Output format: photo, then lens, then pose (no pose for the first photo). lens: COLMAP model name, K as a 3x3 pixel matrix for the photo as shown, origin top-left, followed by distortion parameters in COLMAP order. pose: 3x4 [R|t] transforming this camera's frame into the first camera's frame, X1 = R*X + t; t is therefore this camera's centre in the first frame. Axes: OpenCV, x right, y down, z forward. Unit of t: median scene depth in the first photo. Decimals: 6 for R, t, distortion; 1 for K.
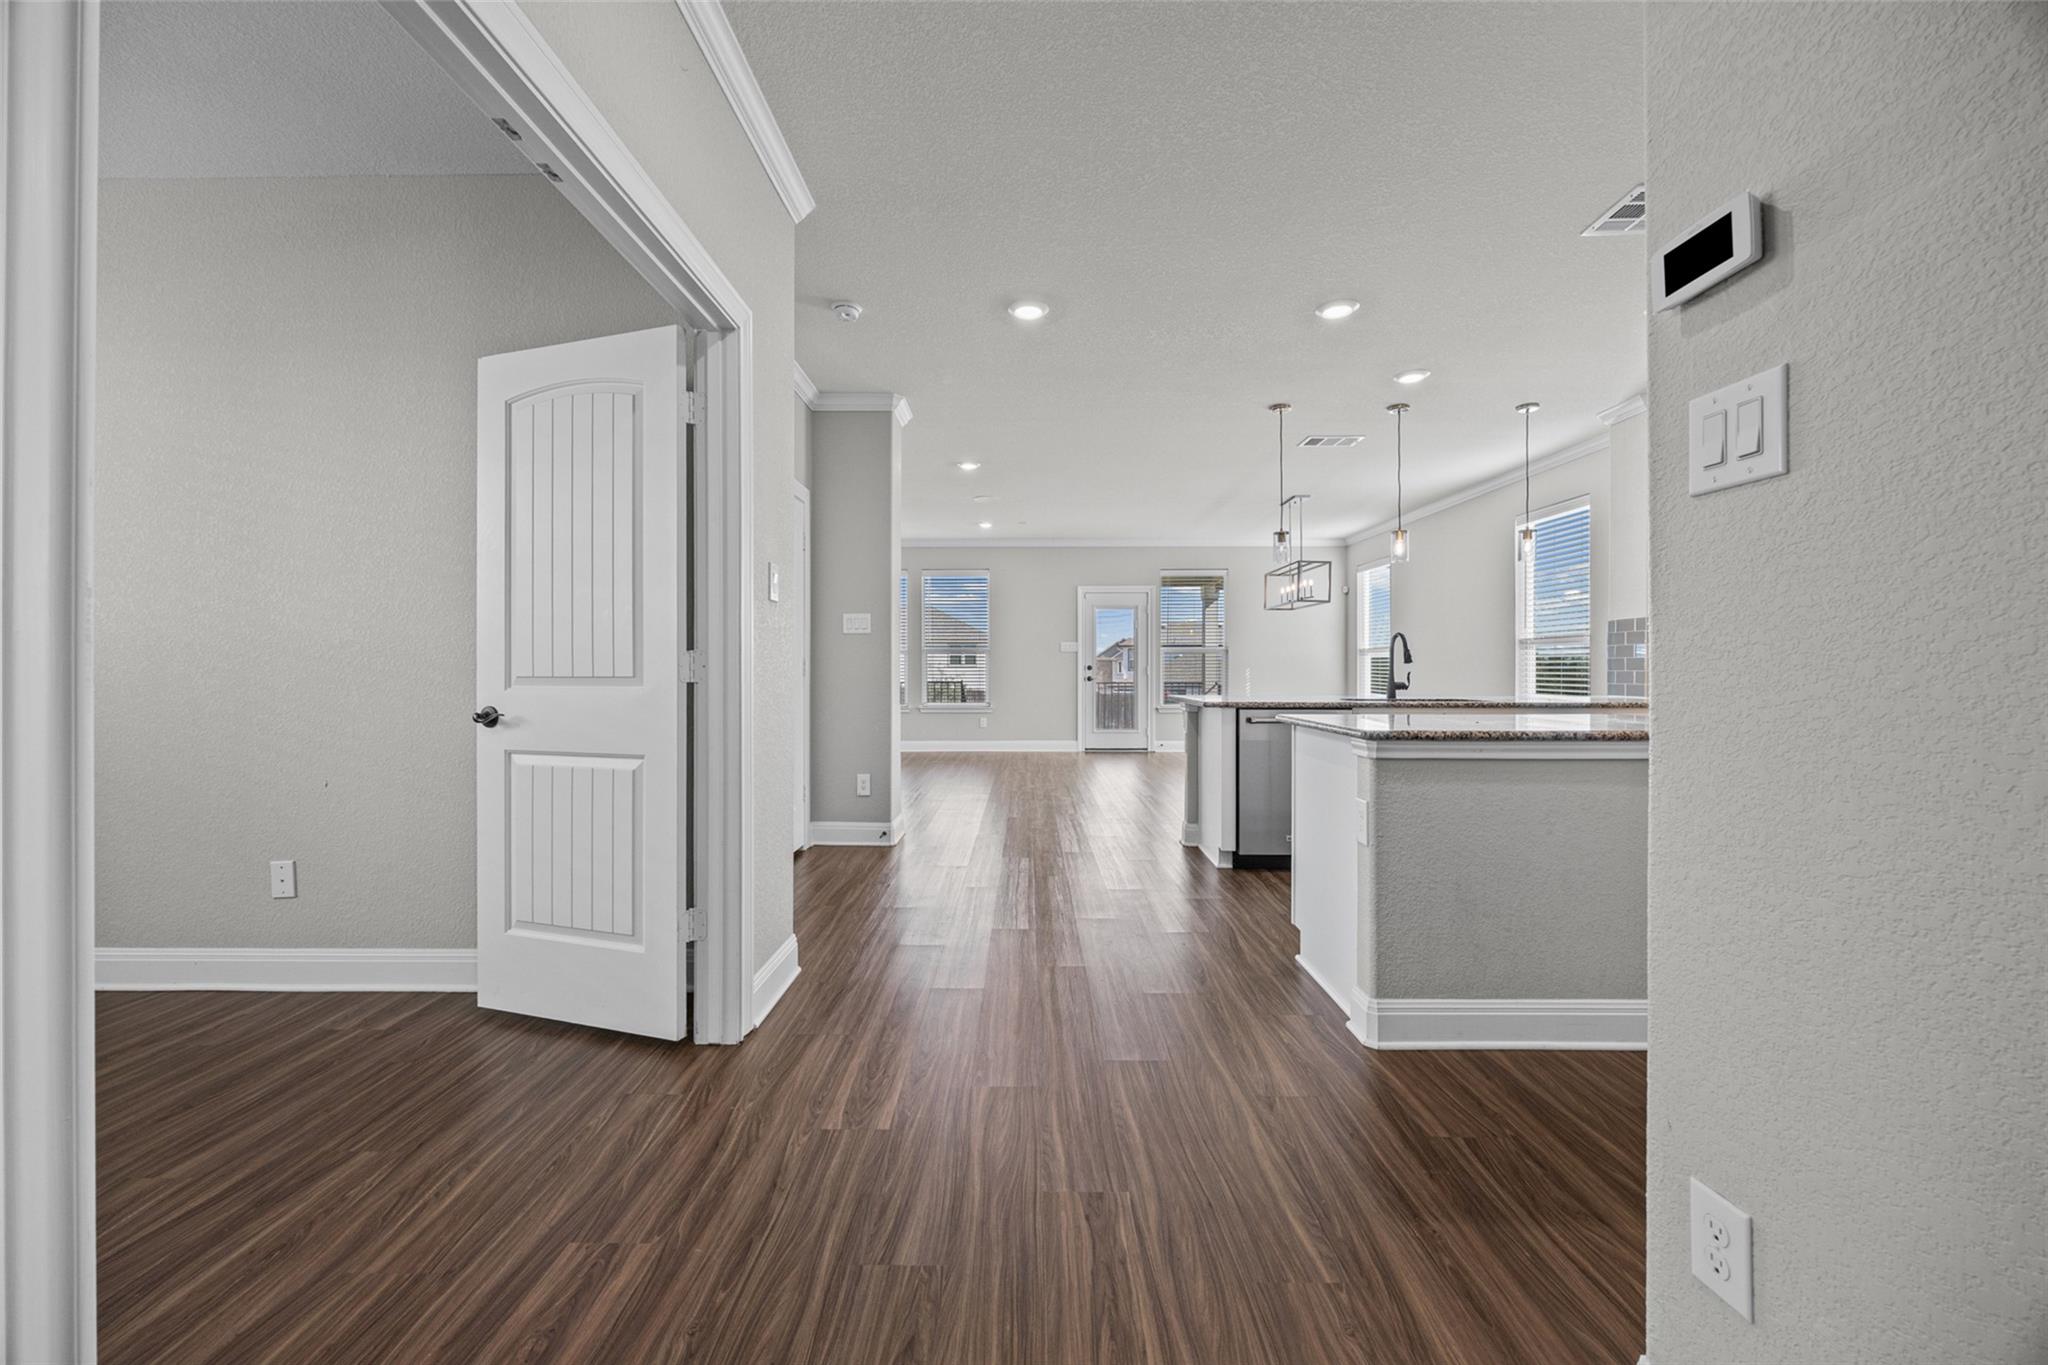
lens RADIAL K [[783.3, 0, 1029.2], [0, 783.3, 682.3], [0, 0, 1]] dist [-0.008853, 0.000099]
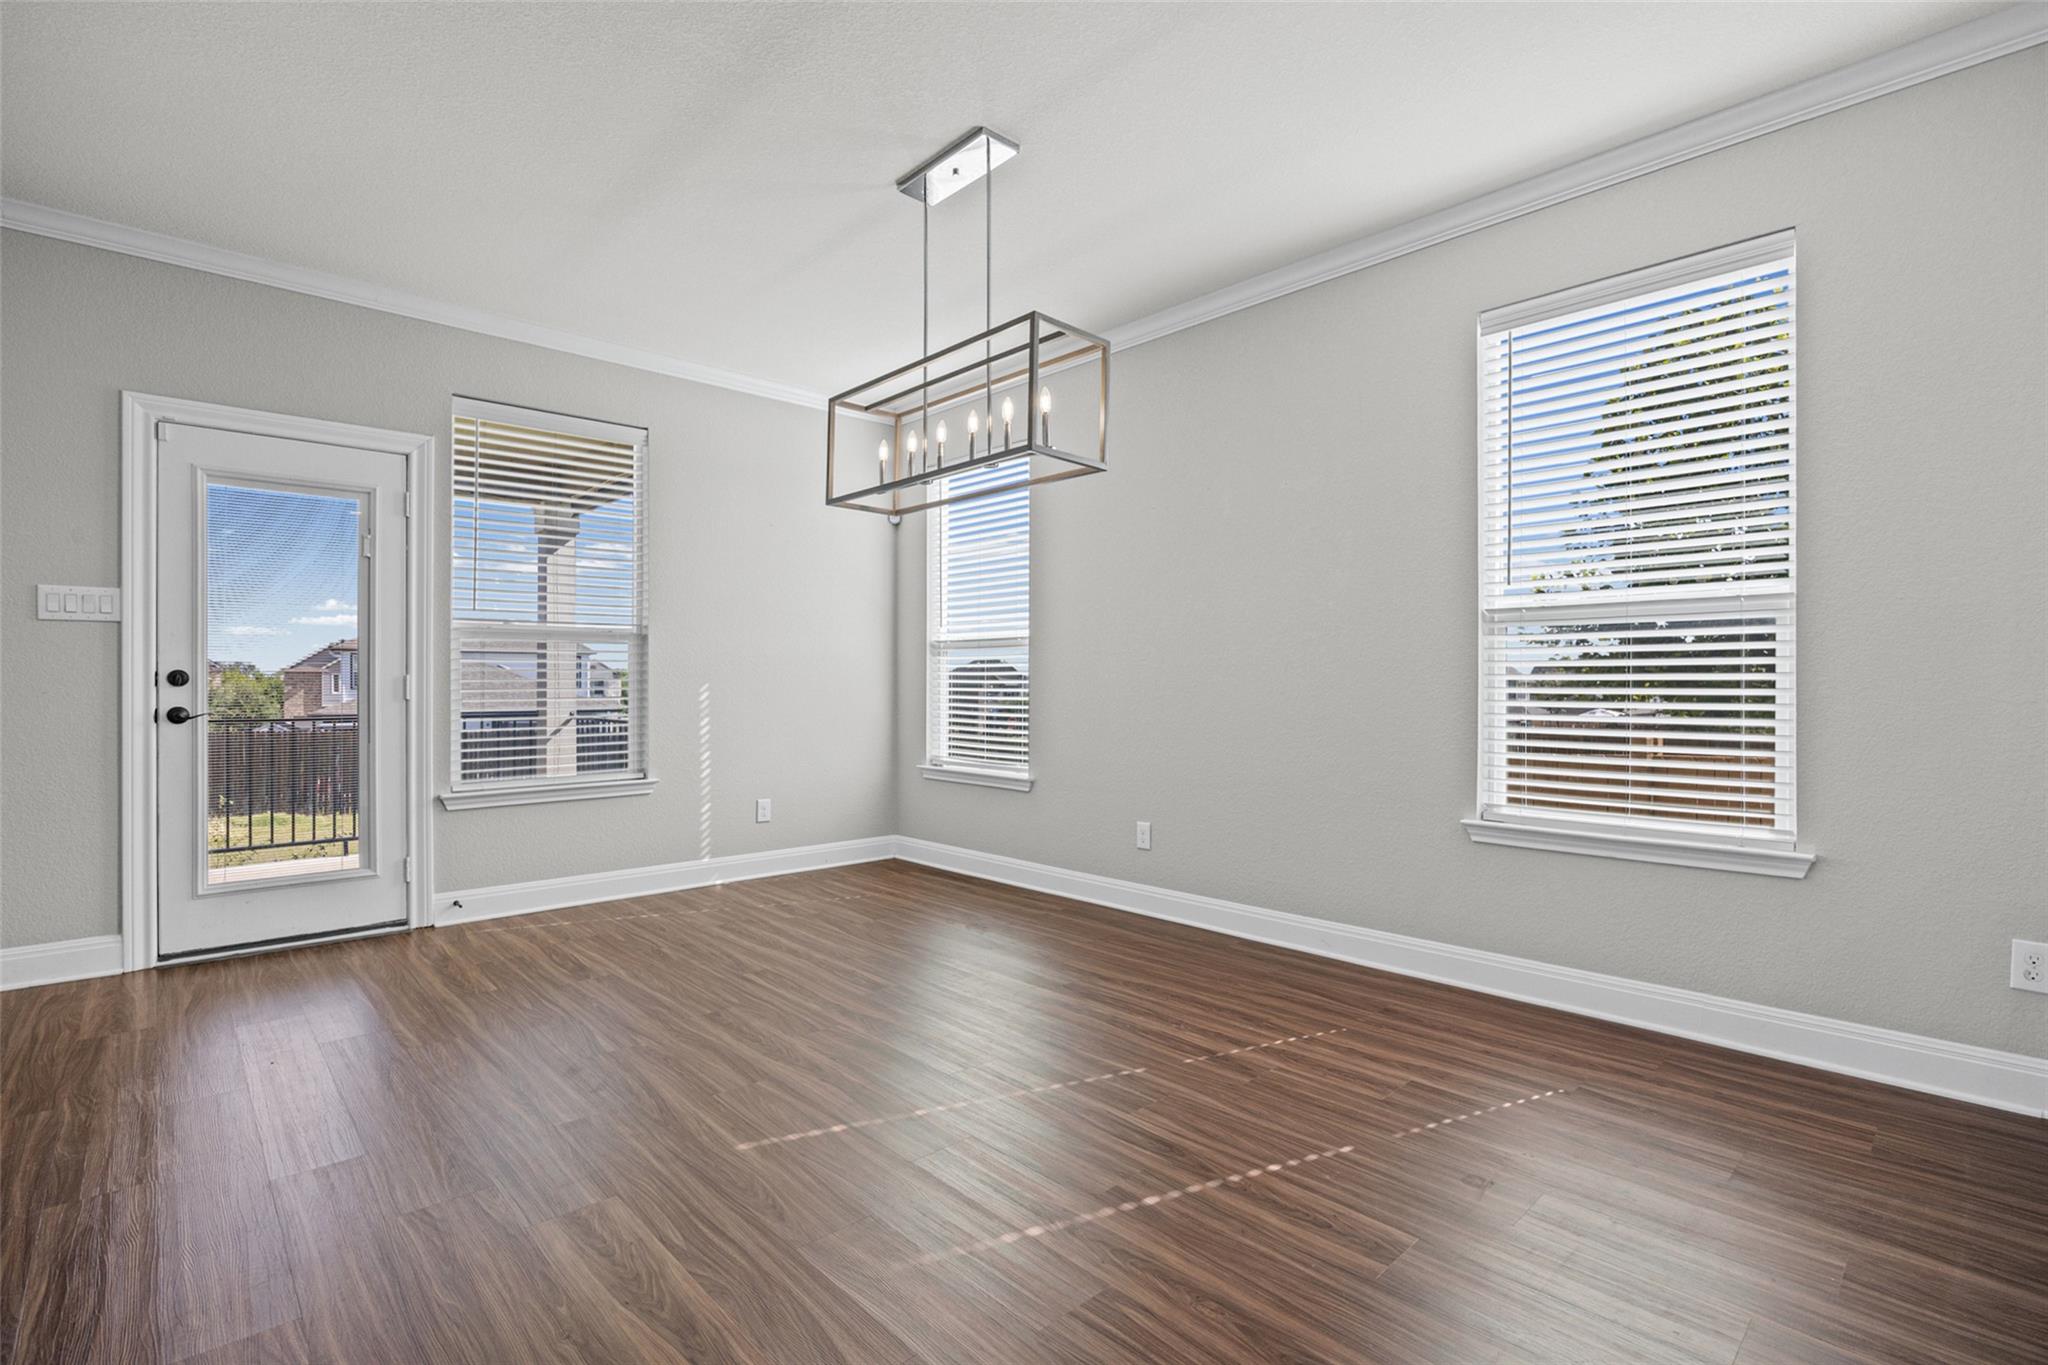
lens RADIAL K [[969.9, 0, 1025.0], [0, 969.9, 674.3], [0, 0, 1]] dist [-0.001170, -0.000354]
pose [[0.743464, 0.004357, 0.668762, 0.135361], [0.014493, 0.999639, -0.022625, -0.014239], [-0.668619, 0.026513, 0.743133, 1.005691]]
